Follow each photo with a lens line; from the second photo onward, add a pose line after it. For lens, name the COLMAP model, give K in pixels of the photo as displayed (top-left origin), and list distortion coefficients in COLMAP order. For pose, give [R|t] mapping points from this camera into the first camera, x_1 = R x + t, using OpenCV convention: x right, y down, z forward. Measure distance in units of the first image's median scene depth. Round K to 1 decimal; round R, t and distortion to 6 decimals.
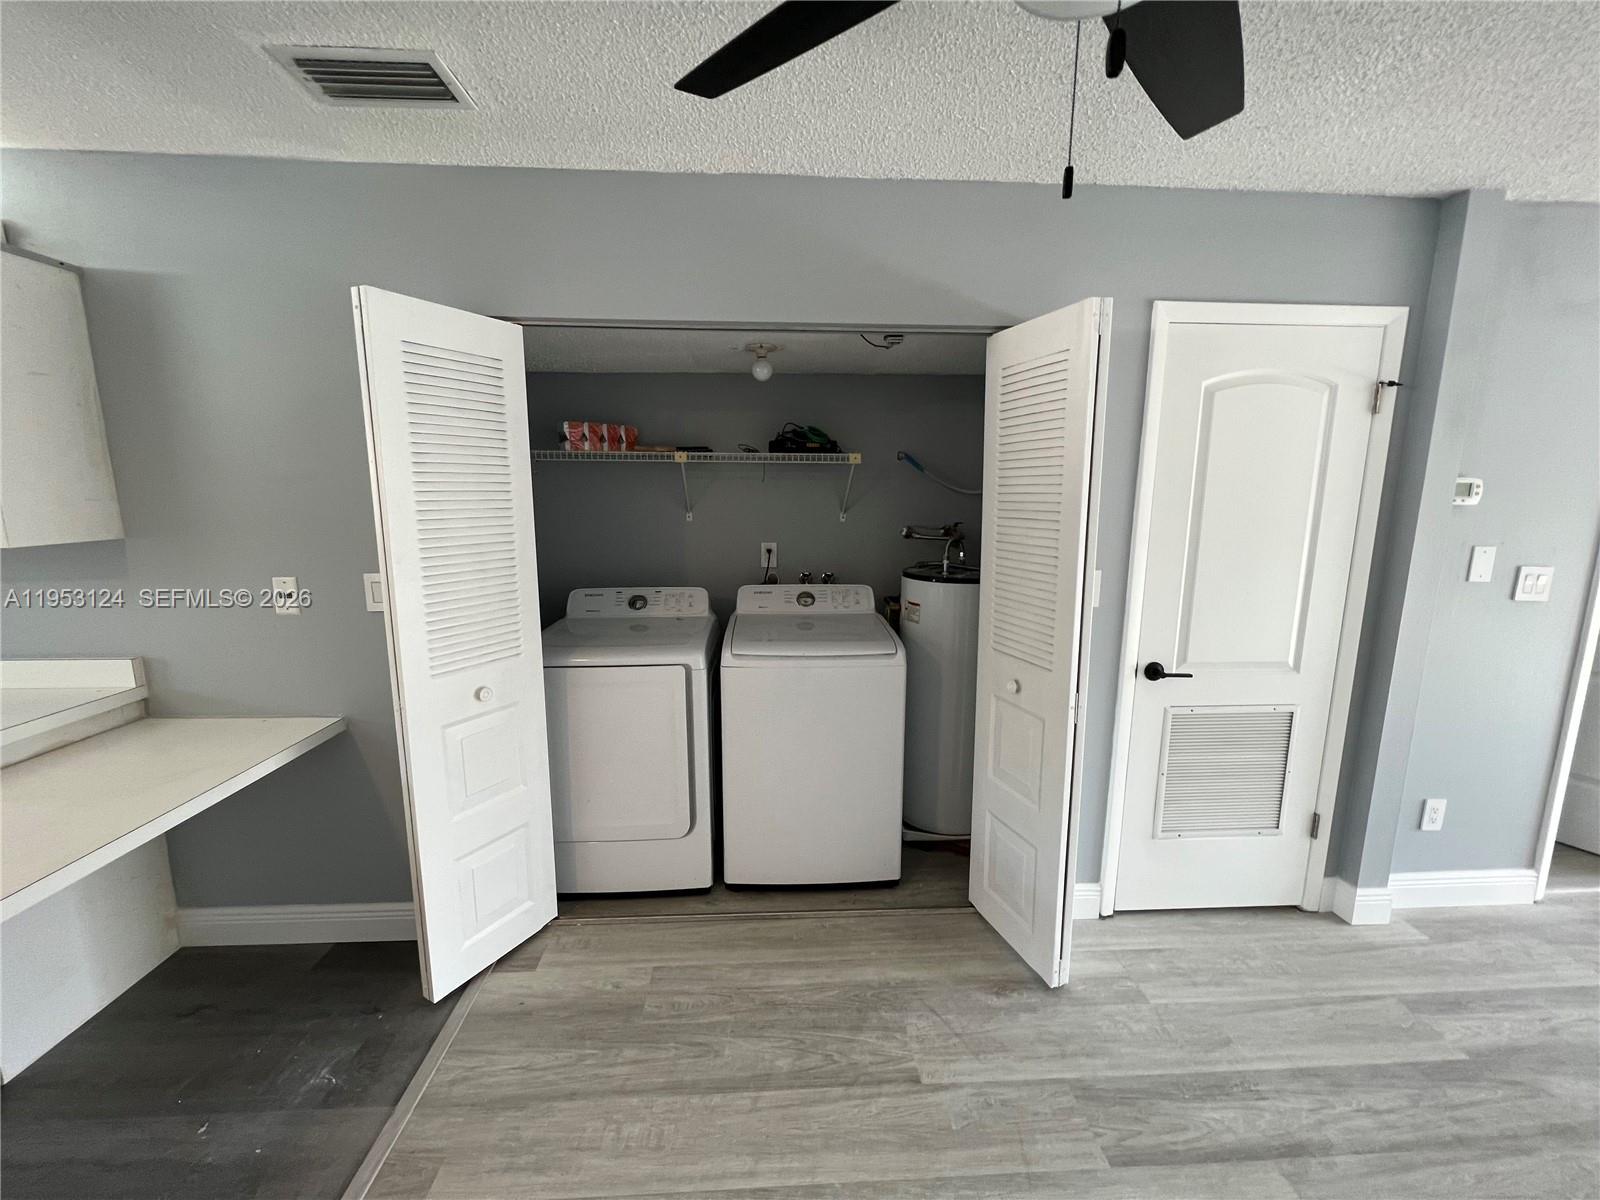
lens RADIAL K [[638.3, 0, 795.1], [0, 638.3, 596.3], [0, 0, 1]] dist [-0.000686, -0.000318]
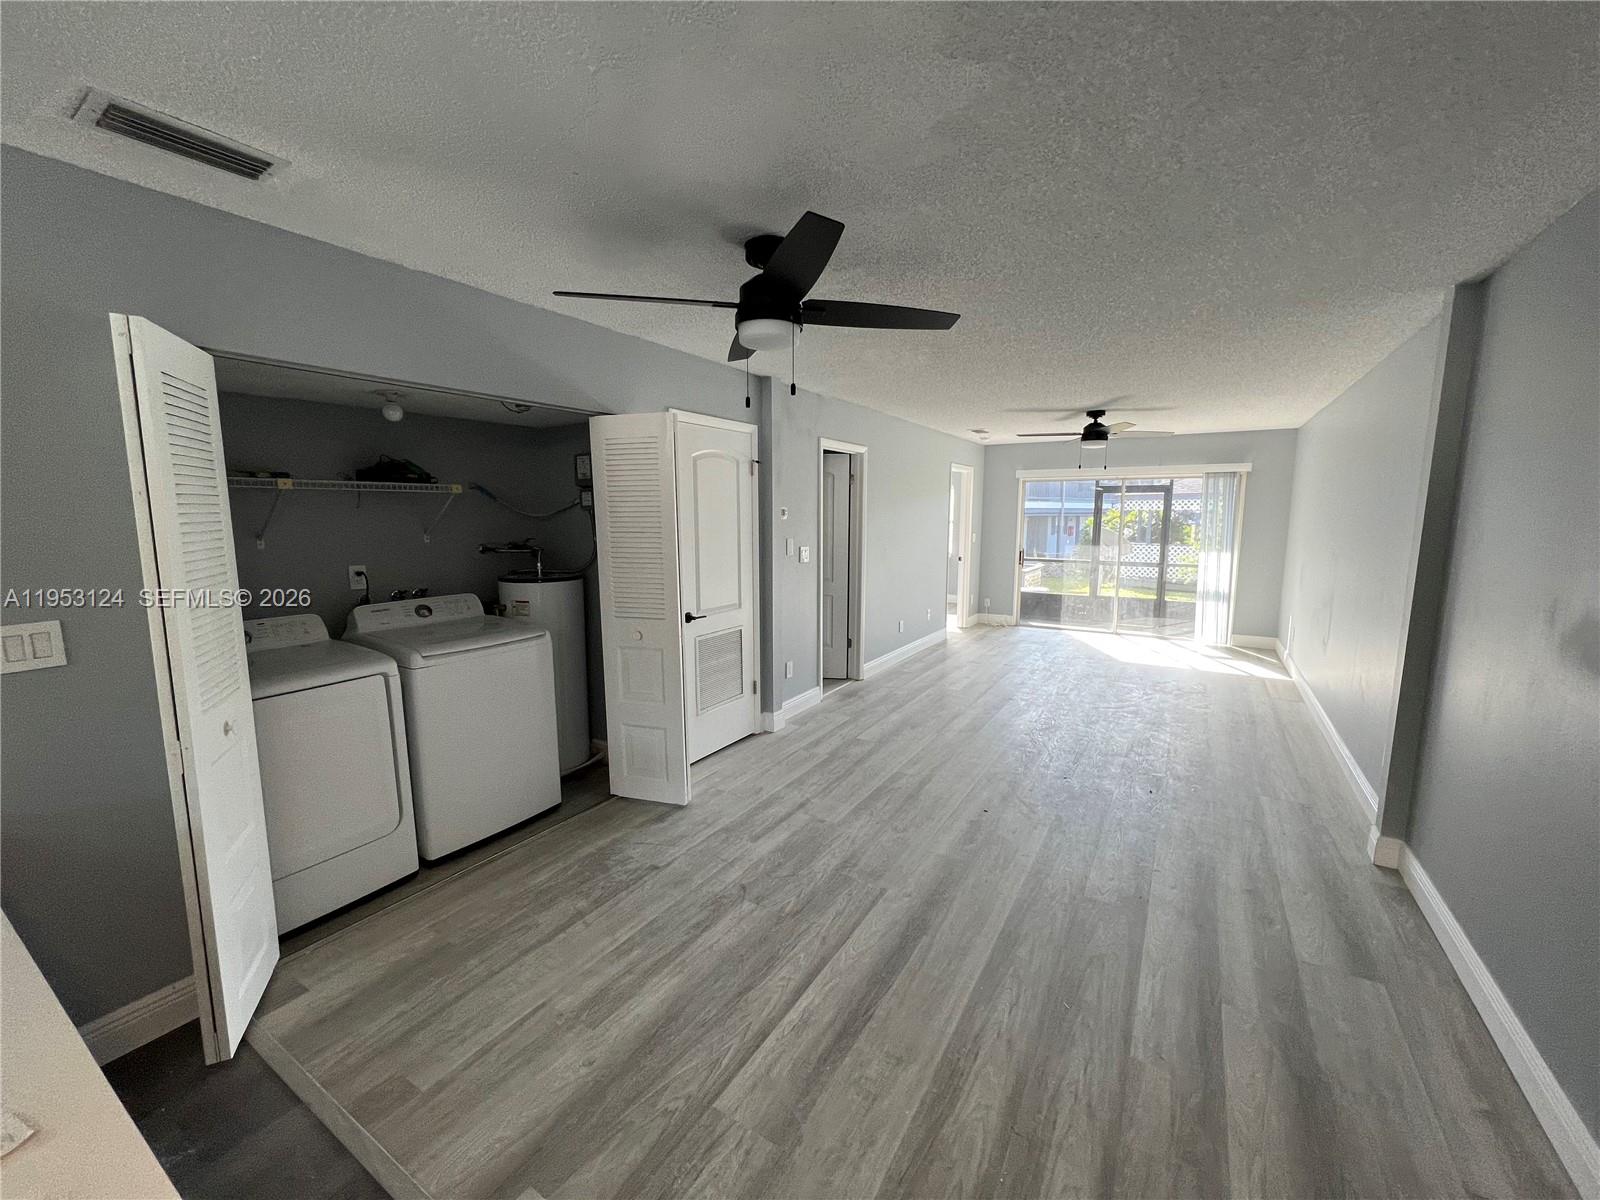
lens RADIAL K [[638.3, 0, 795.1], [0, 638.3, 596.3], [0, 0, 1]] dist [-0.000686, -0.000318]
pose [[0.575776, -0.113661, 0.809669, -0.692377], [0.135877, 0.989821, 0.042324, 0.026822], [-0.806238, 0.085646, 0.585359, -0.262440]]
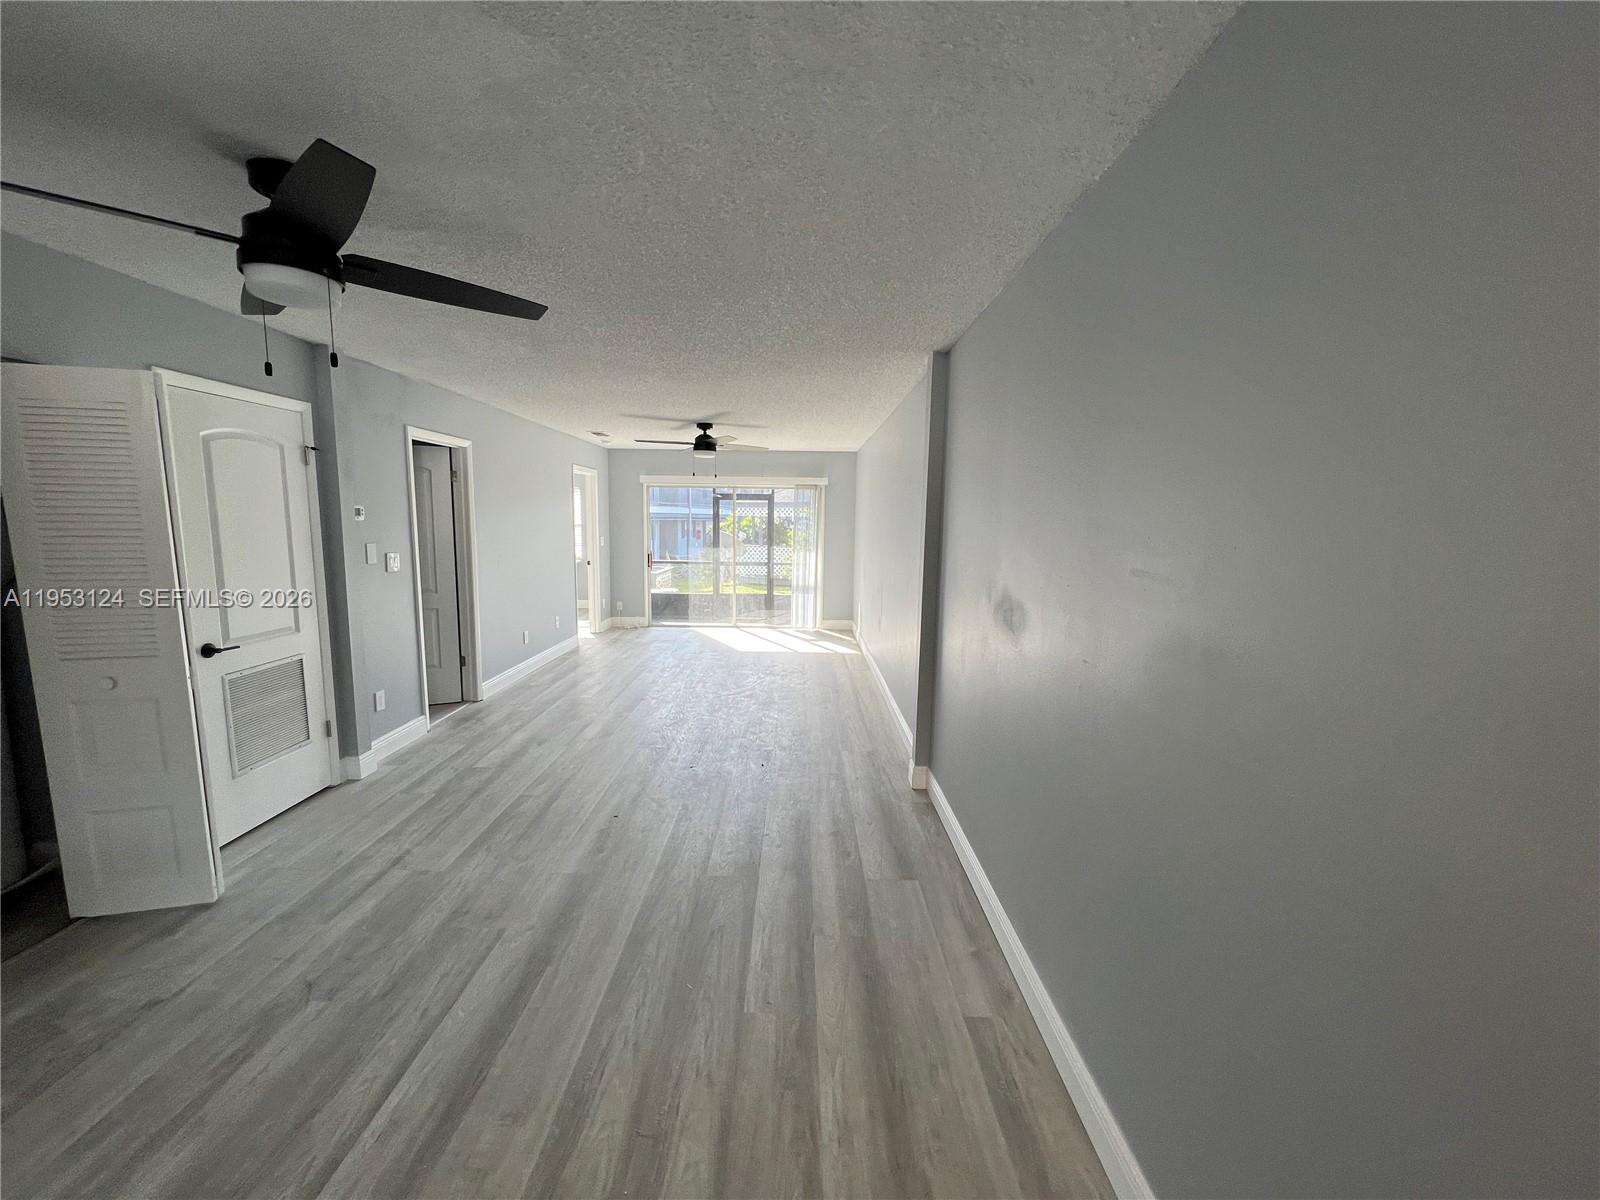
lens RADIAL K [[638.3, 0, 795.1], [0, 638.3, 596.3], [0, 0, 1]] dist [-0.000686, -0.000318]
pose [[0.061407, -0.126854, 0.990019, -0.656551], [0.148823, 0.981967, 0.116591, 0.036744], [-0.986955, 0.140178, 0.079178, -0.305375]]
